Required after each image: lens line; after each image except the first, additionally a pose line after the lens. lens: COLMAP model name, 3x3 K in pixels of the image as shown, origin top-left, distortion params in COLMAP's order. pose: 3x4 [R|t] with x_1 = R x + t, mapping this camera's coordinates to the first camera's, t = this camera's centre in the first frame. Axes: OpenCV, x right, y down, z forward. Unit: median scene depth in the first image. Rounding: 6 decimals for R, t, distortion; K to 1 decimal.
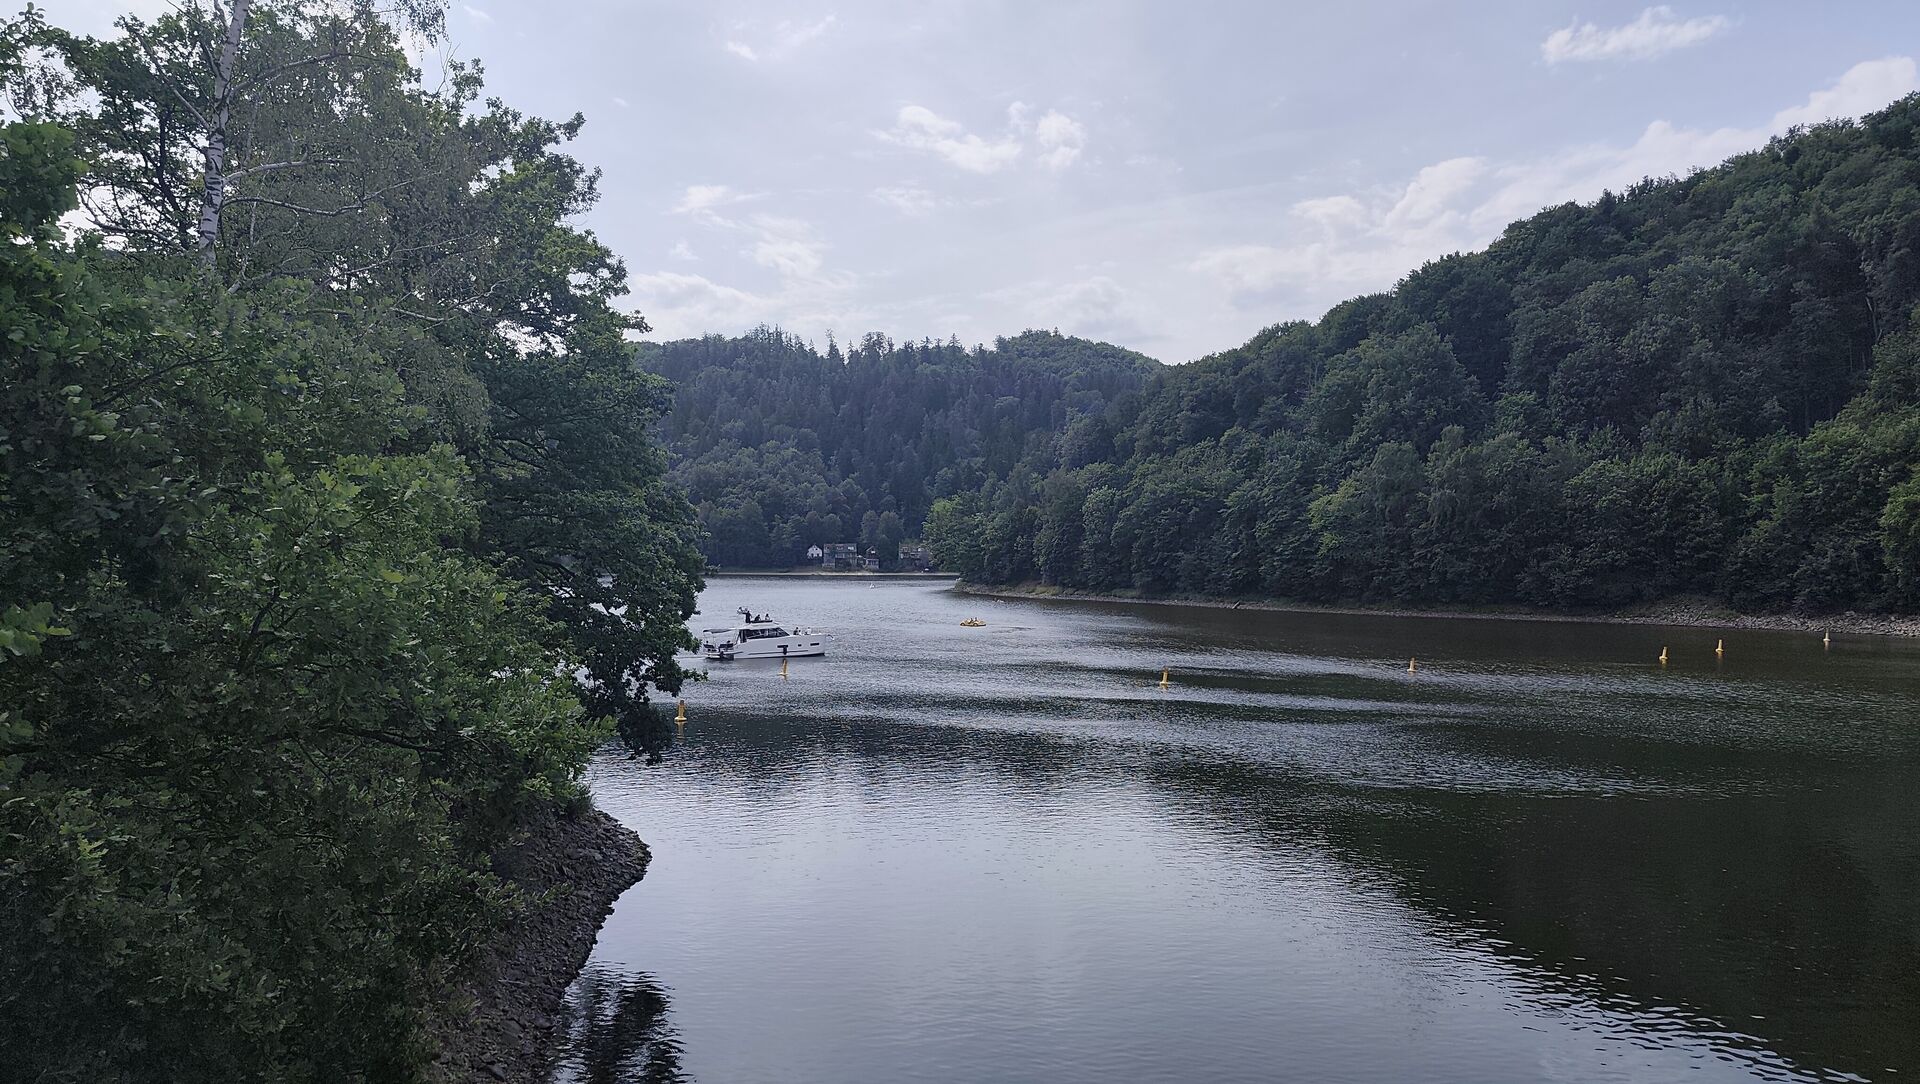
lens RADIAL K [[1283.6, 0, 948.4], [0, 1283.6, 546.0], [0, 0, 1]] dist [-0.000652, -0.019718]
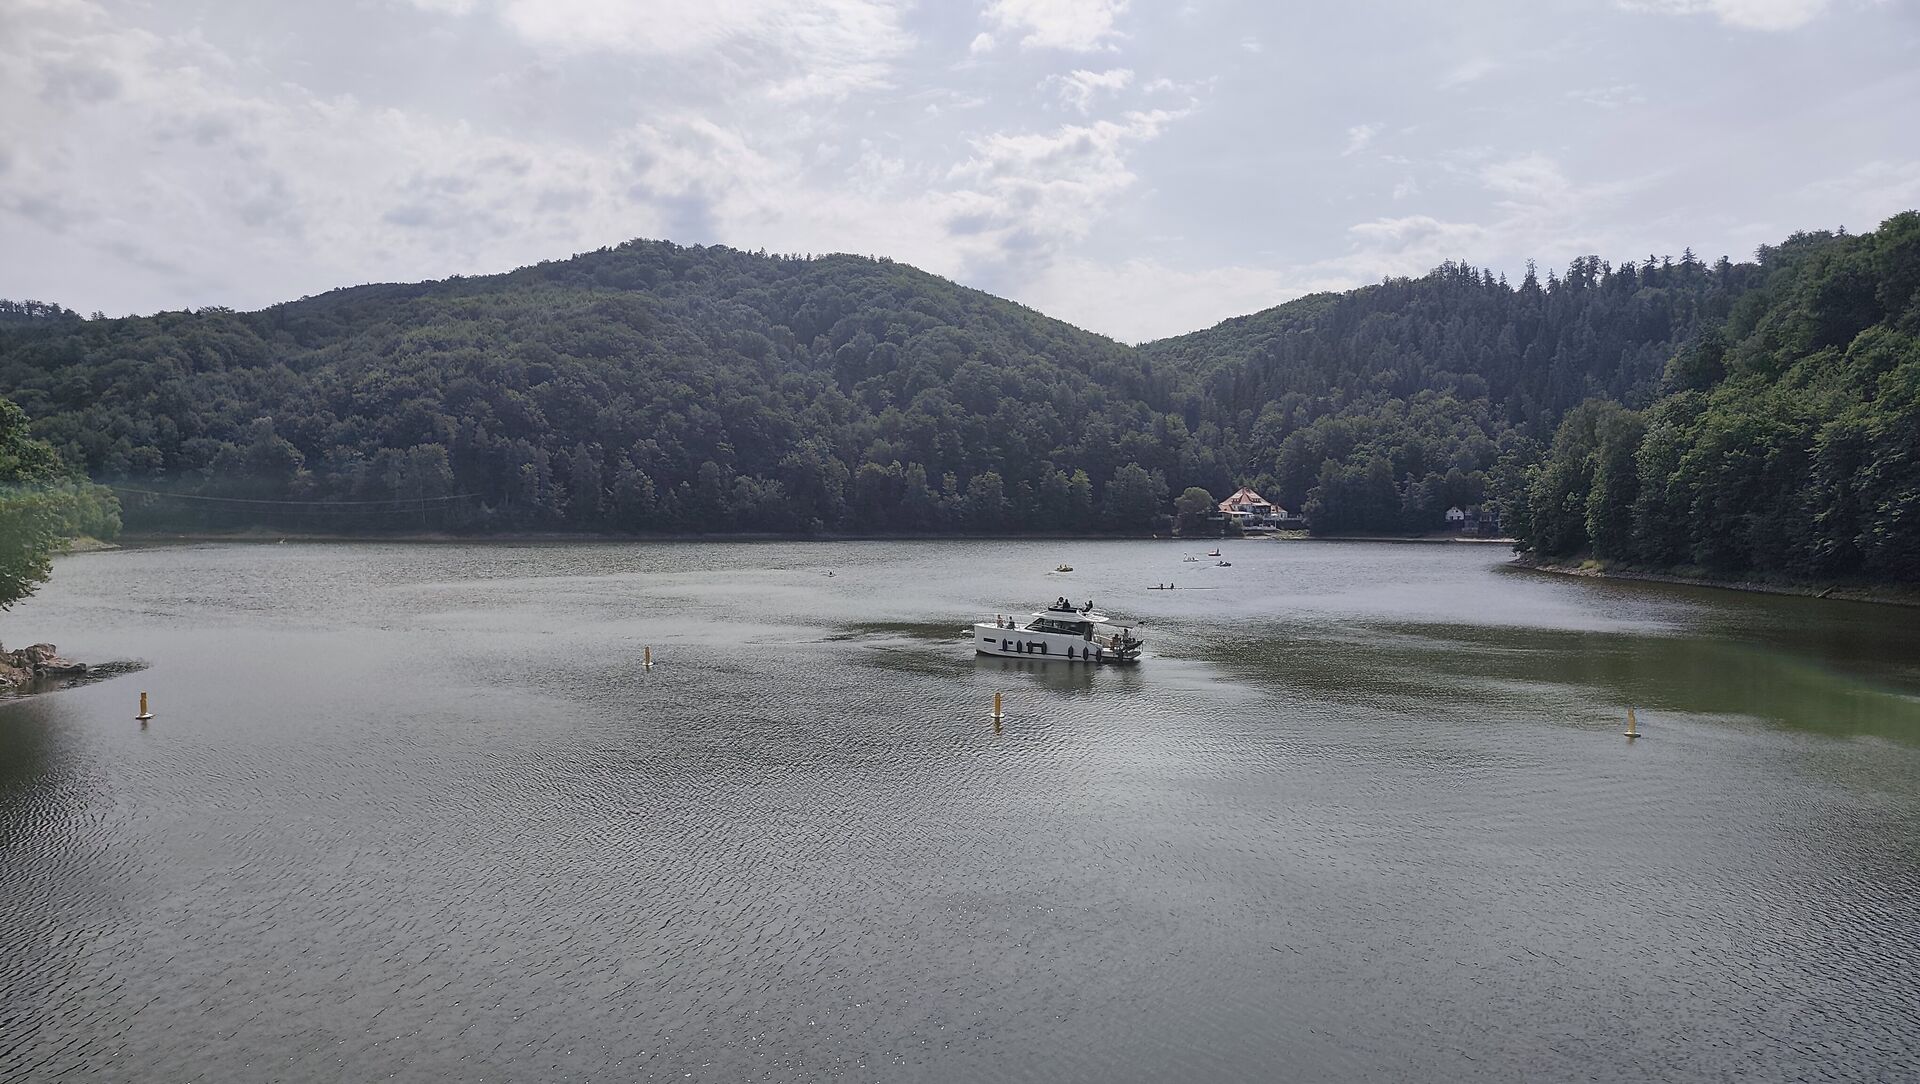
lens RADIAL K [[1283.6, 0, 961.8], [0, 1283.6, 540.5], [0, 0, 1]] dist [-0.000652, -0.019718]
pose [[0.840037, 0.009147, -0.542452, 0.075530], [0.004186, 0.999719, 0.023340, 0.000577], [0.542513, -0.021878, 0.839762, 0.075590]]
